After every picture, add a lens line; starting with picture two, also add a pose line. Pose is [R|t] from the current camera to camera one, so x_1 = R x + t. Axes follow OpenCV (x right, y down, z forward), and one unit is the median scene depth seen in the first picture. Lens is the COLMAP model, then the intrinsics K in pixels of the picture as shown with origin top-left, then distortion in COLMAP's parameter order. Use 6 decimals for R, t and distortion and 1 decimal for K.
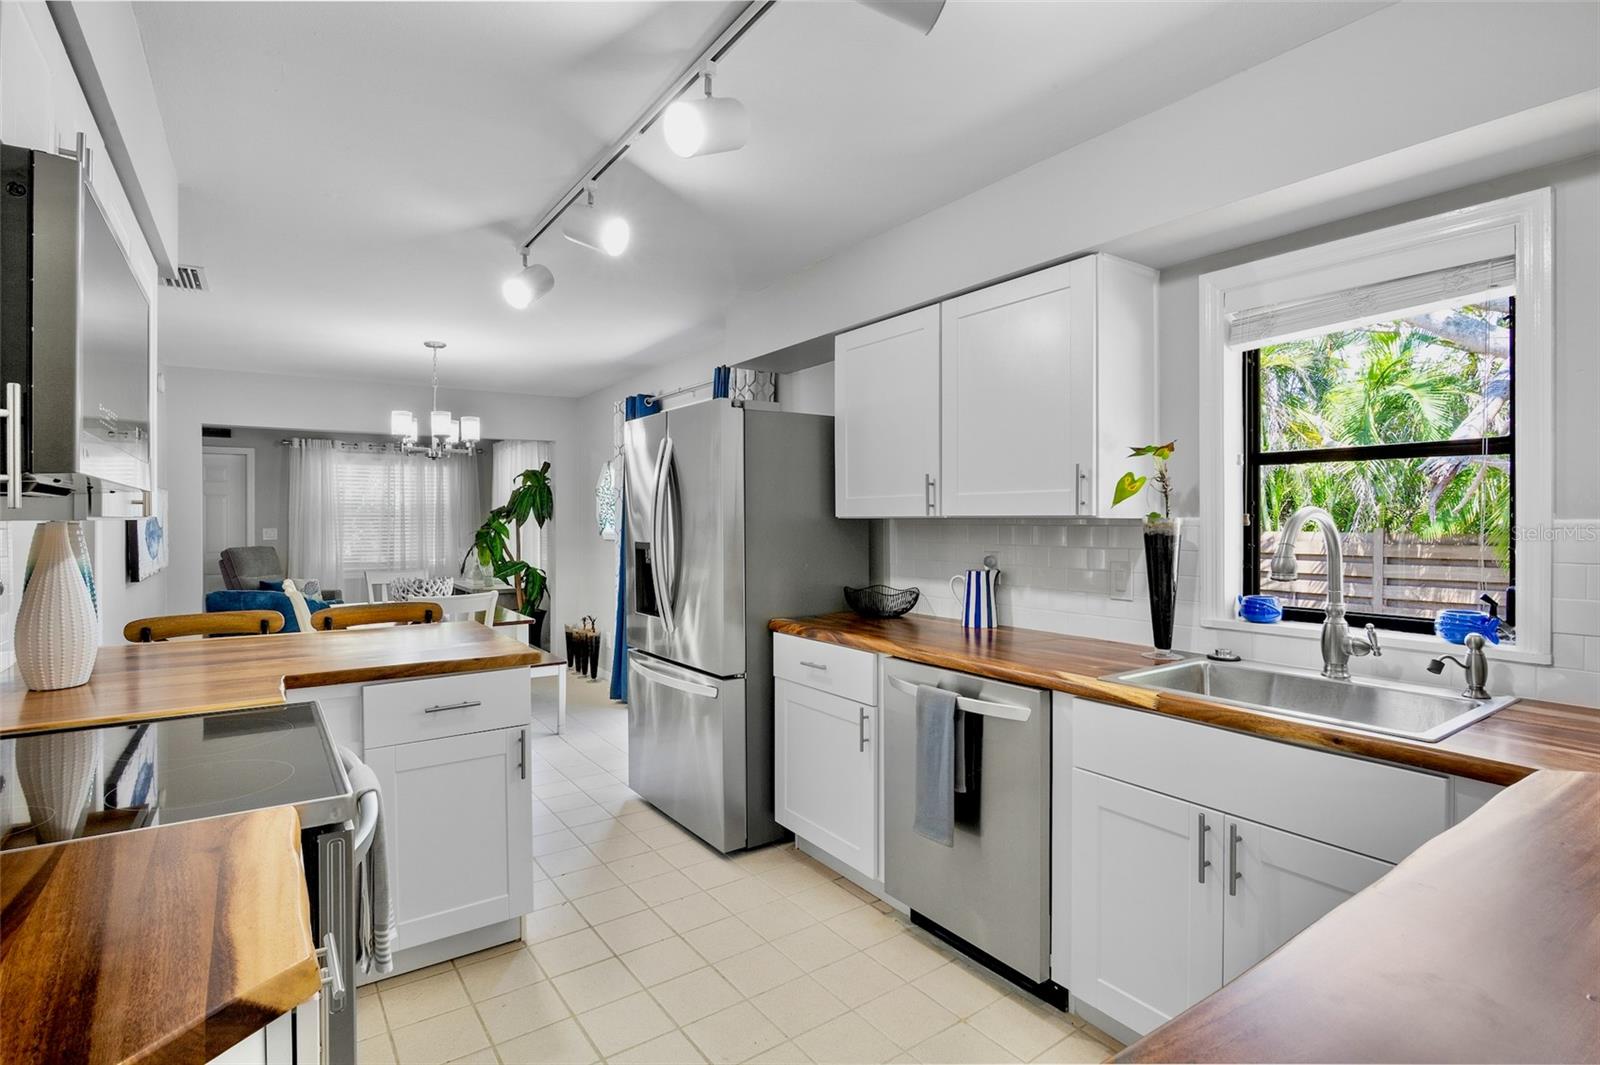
lens RADIAL K [[783.7, 0, 800.0], [0, 783.7, 532.5], [0, 0, 1]] dist [0.000464, -0.000002]
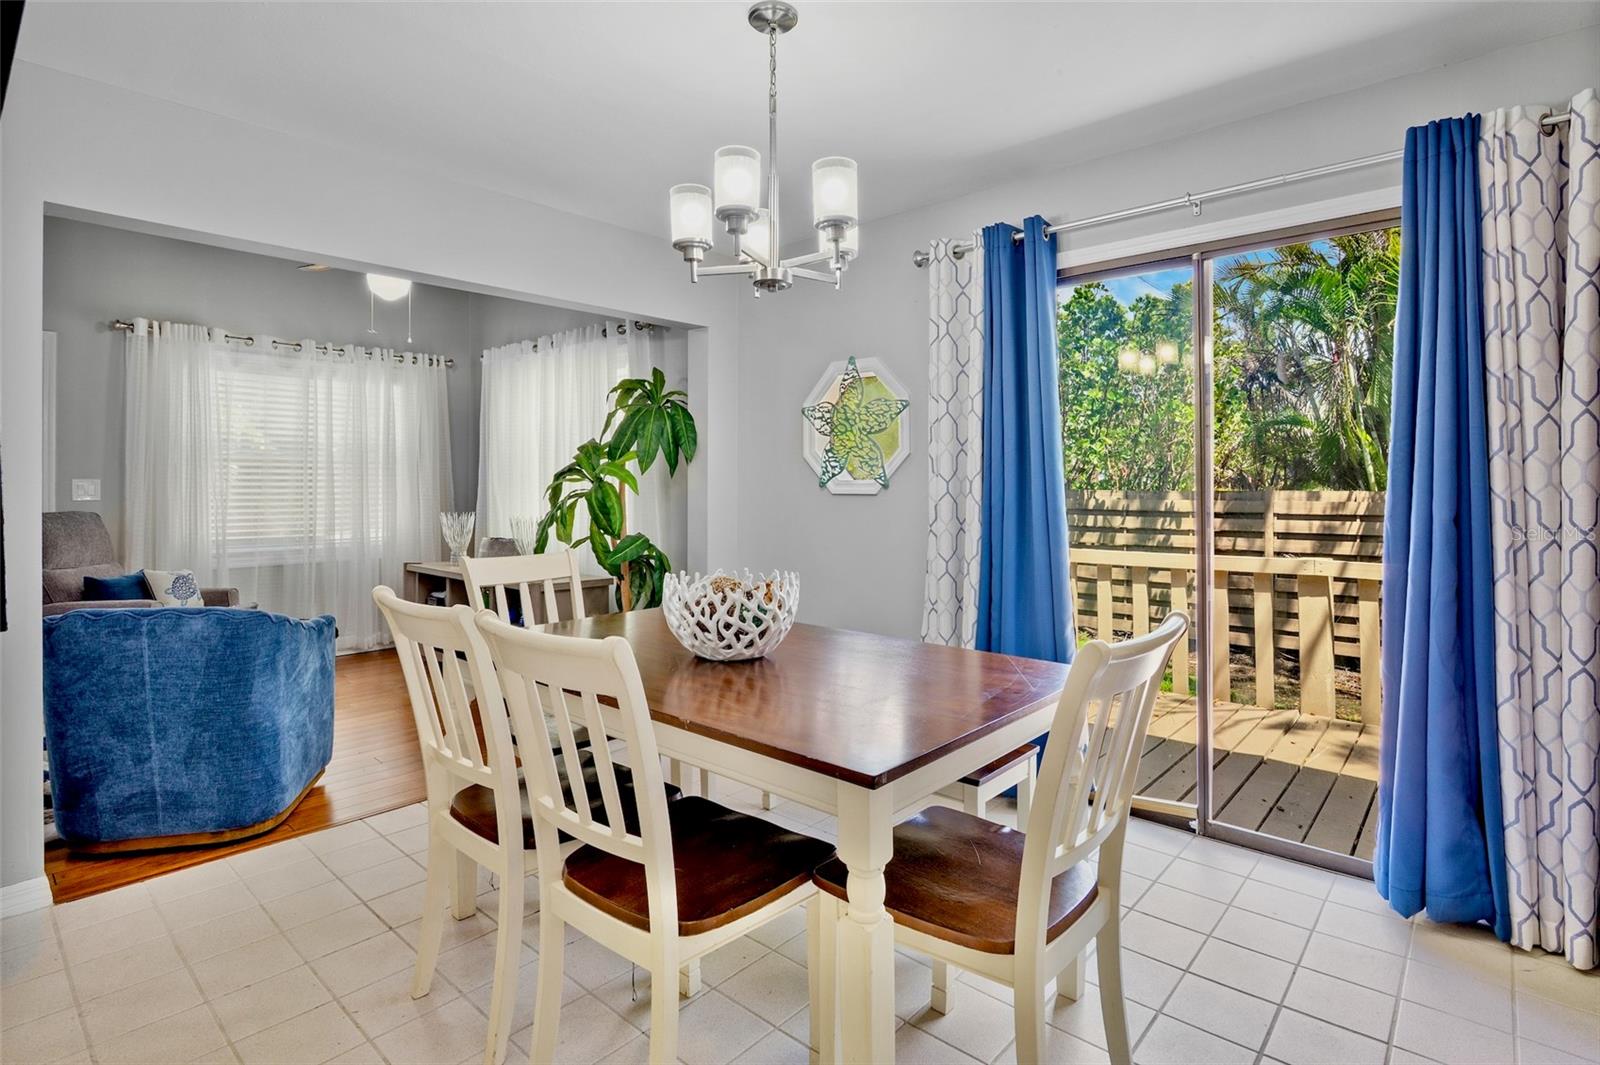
lens RADIAL K [[786.4, 0, 799.1], [0, 786.4, 498.5], [0, 0, 1]] dist [-0.001783, -0.000630]
pose [[0.973298, 0.000838, 0.229544, -0.313164], [-0.001071, 0.999999, 0.000891, 0.007065], [-0.229543, -0.001113, 0.973298, 0.343894]]
